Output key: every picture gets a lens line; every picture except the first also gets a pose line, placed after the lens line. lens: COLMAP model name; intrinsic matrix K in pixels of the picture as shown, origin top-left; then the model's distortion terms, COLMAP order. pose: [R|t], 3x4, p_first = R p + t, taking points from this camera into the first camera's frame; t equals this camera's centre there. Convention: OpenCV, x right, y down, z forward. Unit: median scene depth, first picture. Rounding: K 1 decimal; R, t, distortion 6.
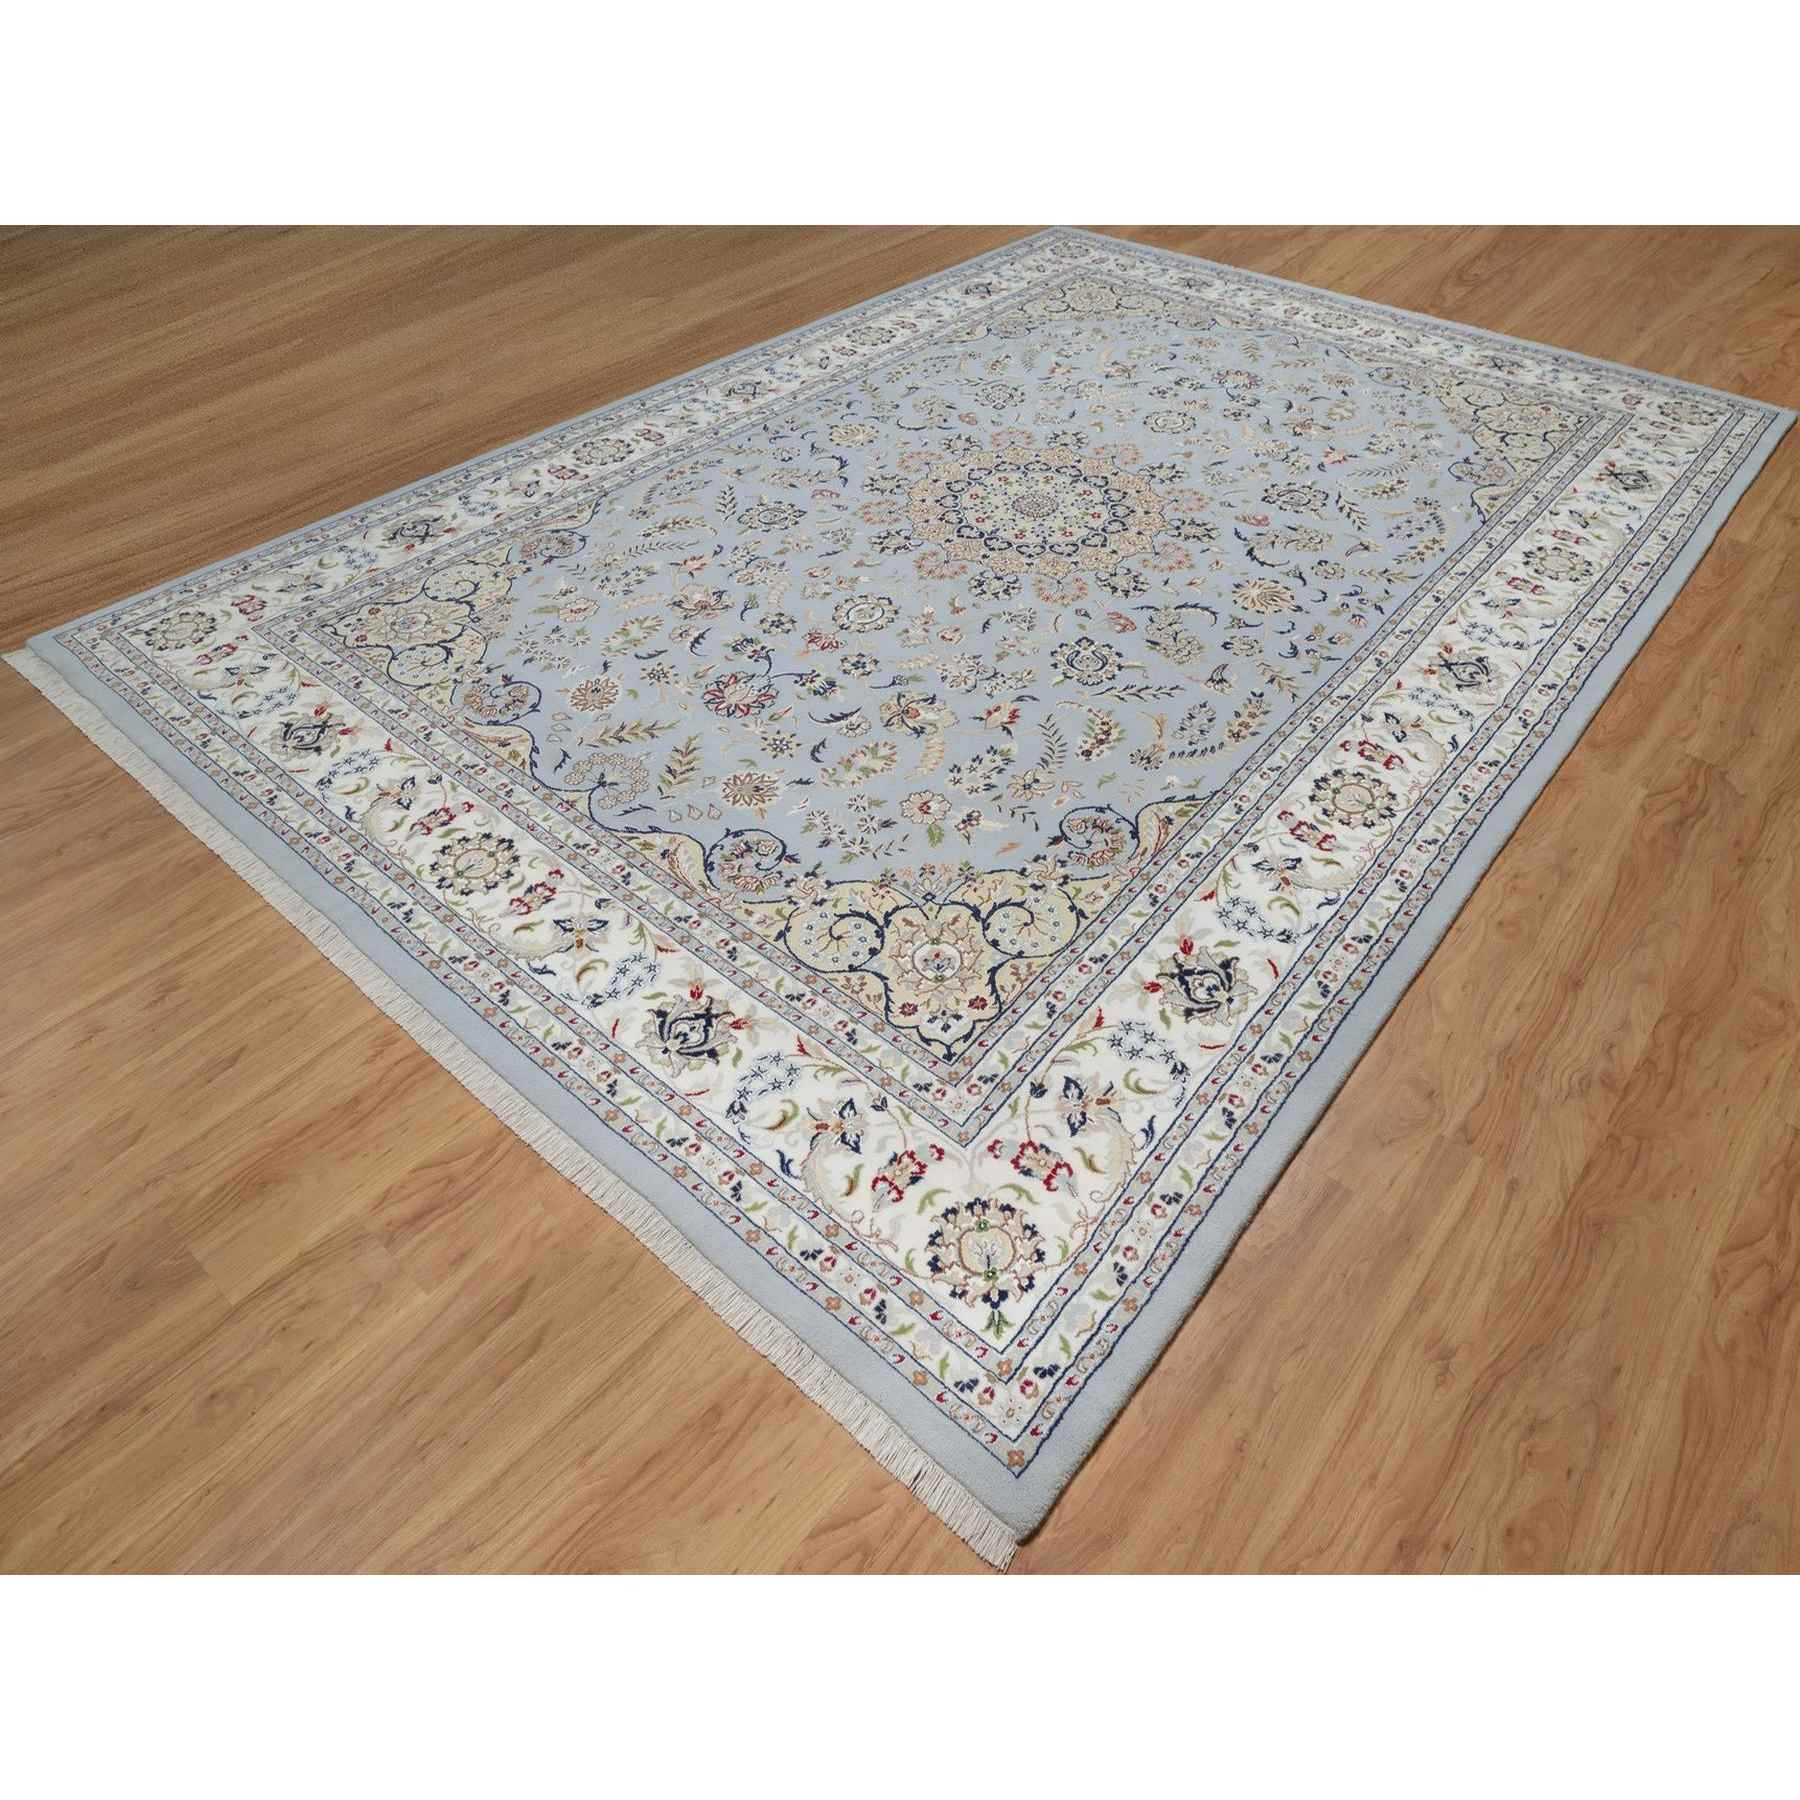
lens RADIAL K [[1126.3, 0, 900.0], [0, 1126.3, 900.0], [0, 0, 1]] dist [-0.002007, -0.001502]
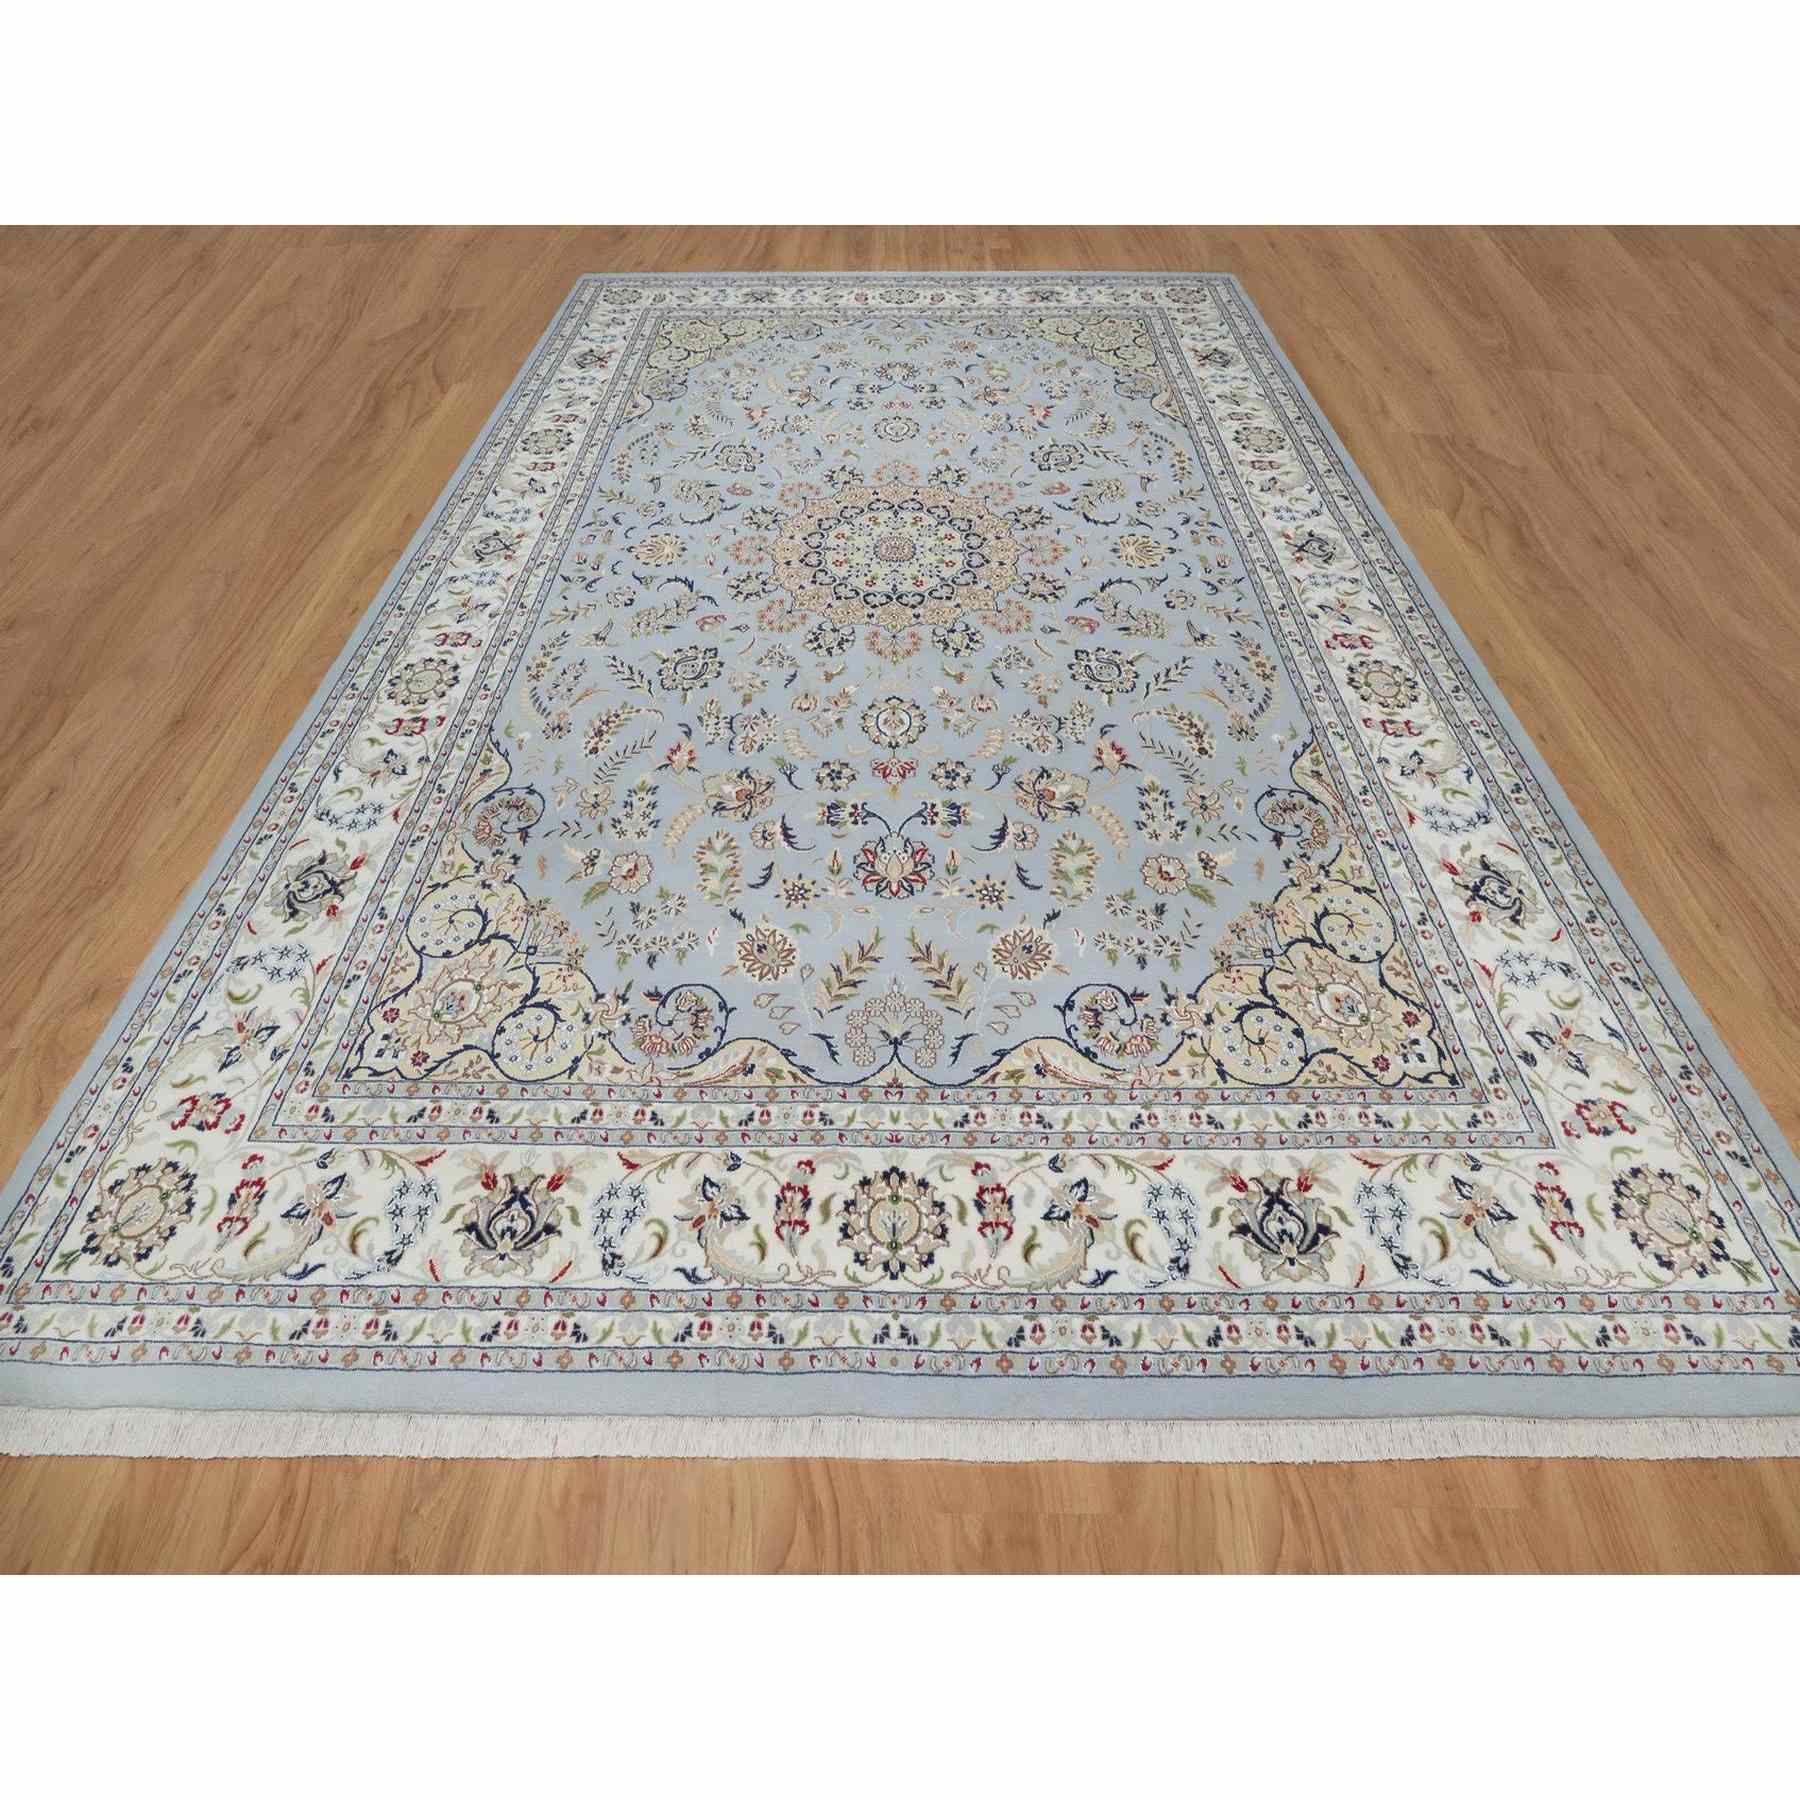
lens RADIAL K [[1043.7, 0, 898.5], [0, 1043.7, 828.2], [0, 0, 1]] dist [-0.001113, 0.000870]
pose [[0.764568, -0.470194, 0.440855, -0.474285], [0.471705, 0.874302, 0.114416, -0.294442], [-0.439238, 0.120474, 0.890256, 0.273252]]
